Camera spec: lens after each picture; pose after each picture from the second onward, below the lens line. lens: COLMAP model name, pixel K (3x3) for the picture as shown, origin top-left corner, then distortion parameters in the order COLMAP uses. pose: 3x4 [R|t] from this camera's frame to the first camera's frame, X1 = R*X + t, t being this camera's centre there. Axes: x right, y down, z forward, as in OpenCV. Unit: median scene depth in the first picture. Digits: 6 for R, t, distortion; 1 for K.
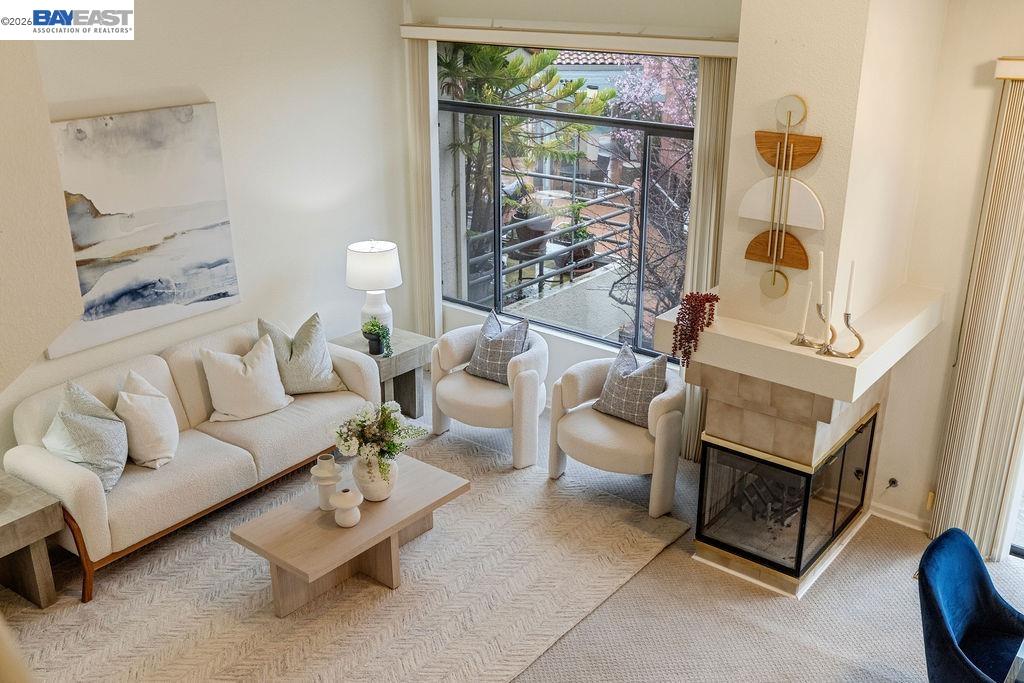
lens RADIAL K [[987.3, 0, 512.0], [0, 987.3, 341.5], [0, 0, 1]] dist [-0.009468, 0.000948]
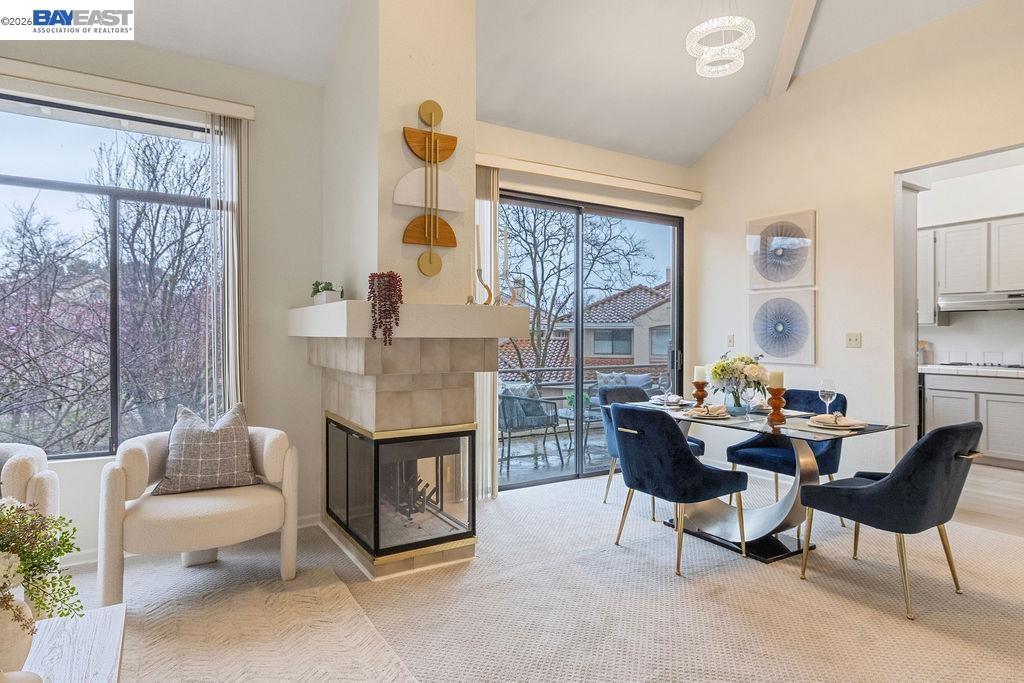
lens RADIAL K [[590.1, 0, 514.8], [0, 590.1, 336.1], [0, 0, 1]] dist [0.001849, -0.000453]
pose [[0.323570, 0.000120, 0.946204, -0.295930], [0.340827, 0.932858, -0.116670, 0.113438], [-0.882689, 0.360243, 0.301804, 0.631929]]
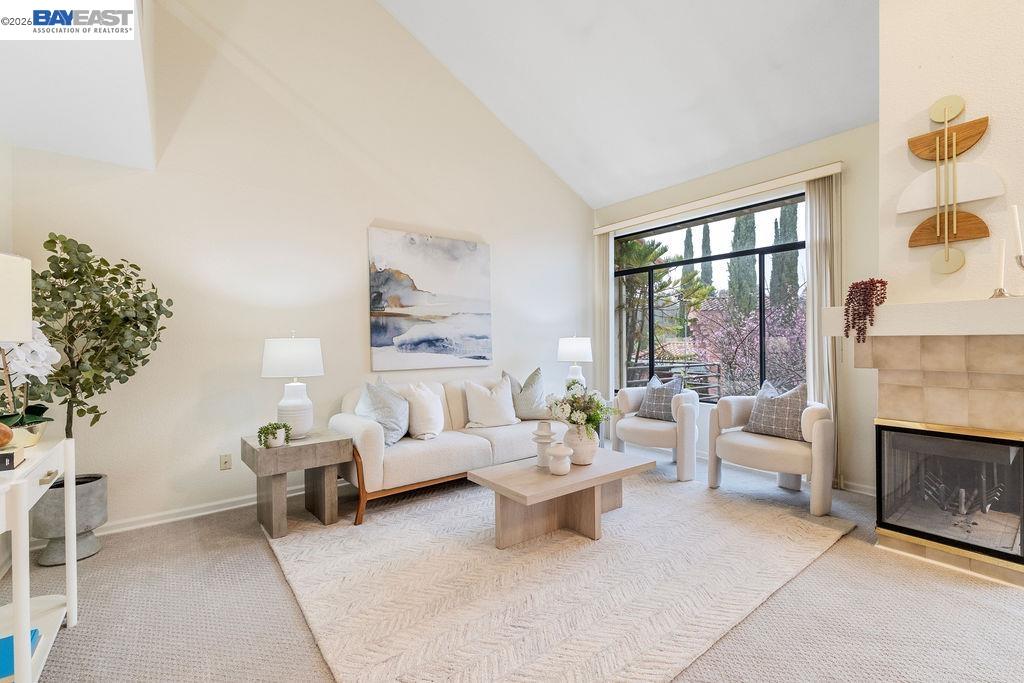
lens RADIAL K [[442.9, 0, 511.7], [0, 442.9, 344.4], [0, 0, 1]] dist [-0.001328, 0.000215]
pose [[0.971377, -0.005270, -0.237487, -0.085147], [-0.079904, 0.934247, -0.347559, 0.211568], [0.223703, 0.356586, 0.907085, 0.395619]]
